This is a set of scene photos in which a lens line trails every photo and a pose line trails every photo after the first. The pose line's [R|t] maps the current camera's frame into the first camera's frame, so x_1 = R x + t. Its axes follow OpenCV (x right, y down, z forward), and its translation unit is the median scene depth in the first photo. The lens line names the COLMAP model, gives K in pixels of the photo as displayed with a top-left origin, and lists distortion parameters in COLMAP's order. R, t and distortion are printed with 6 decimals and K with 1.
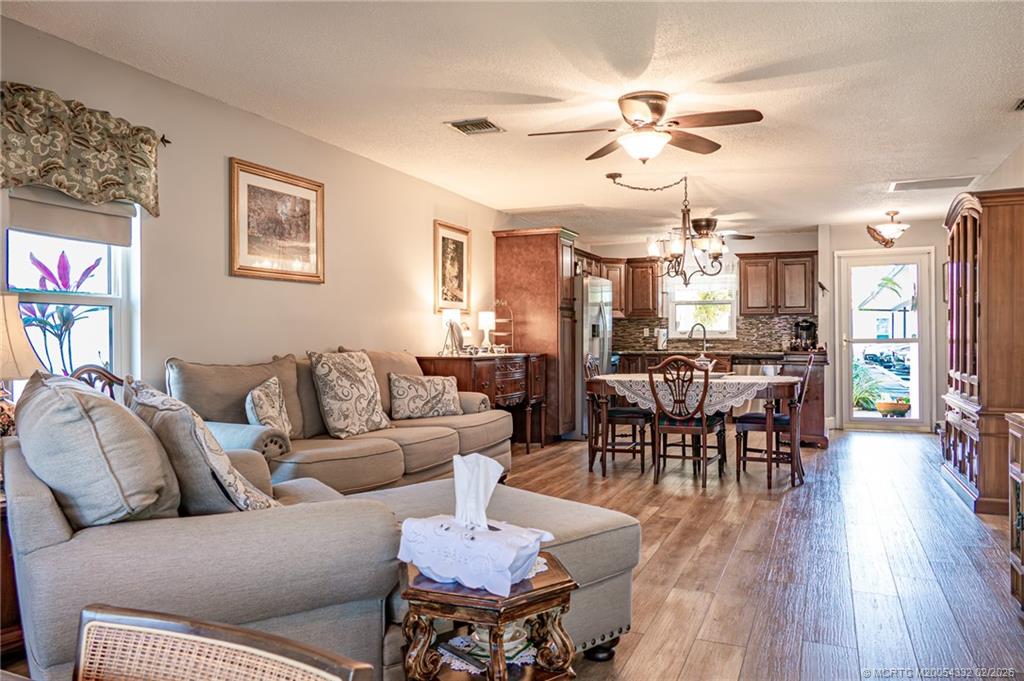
lens RADIAL K [[732.8, 0, 512.6], [0, 732.8, 340.6], [0, 0, 1]] dist [-0.023062, 0.006582]
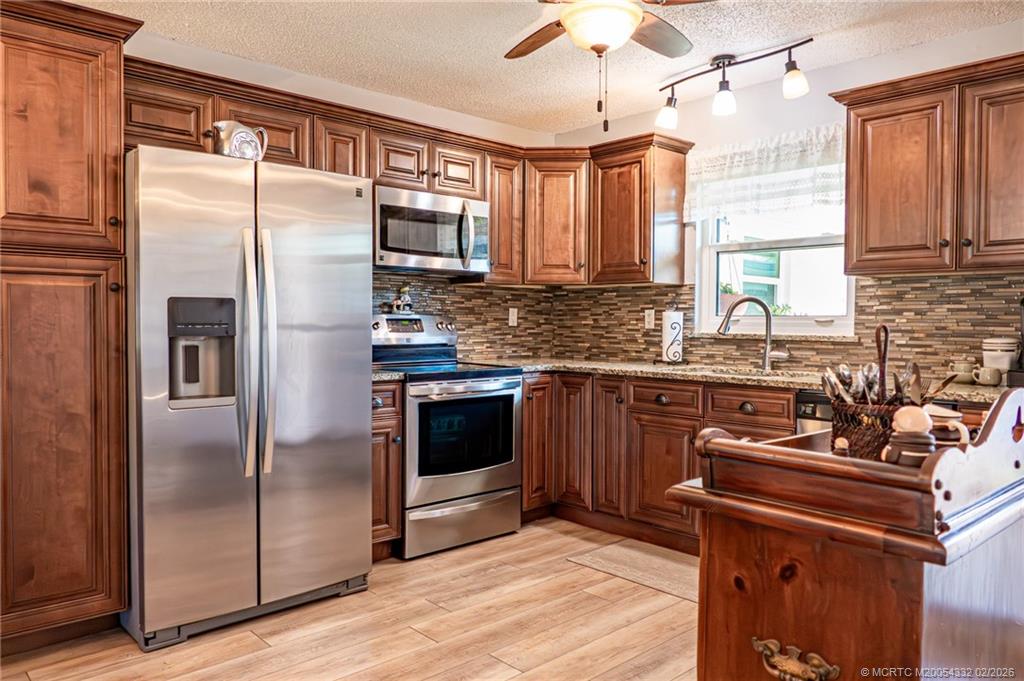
lens RADIAL K [[732.8, 0, 511.4], [0, 732.8, 339.2], [0, 0, 1]] dist [-0.023062, 0.006582]
pose [[0.910542, 0.016669, -0.413080, 0.295609], [-0.005770, 0.999602, 0.027618, -0.011280], [0.413376, -0.022764, 0.910276, 0.591521]]
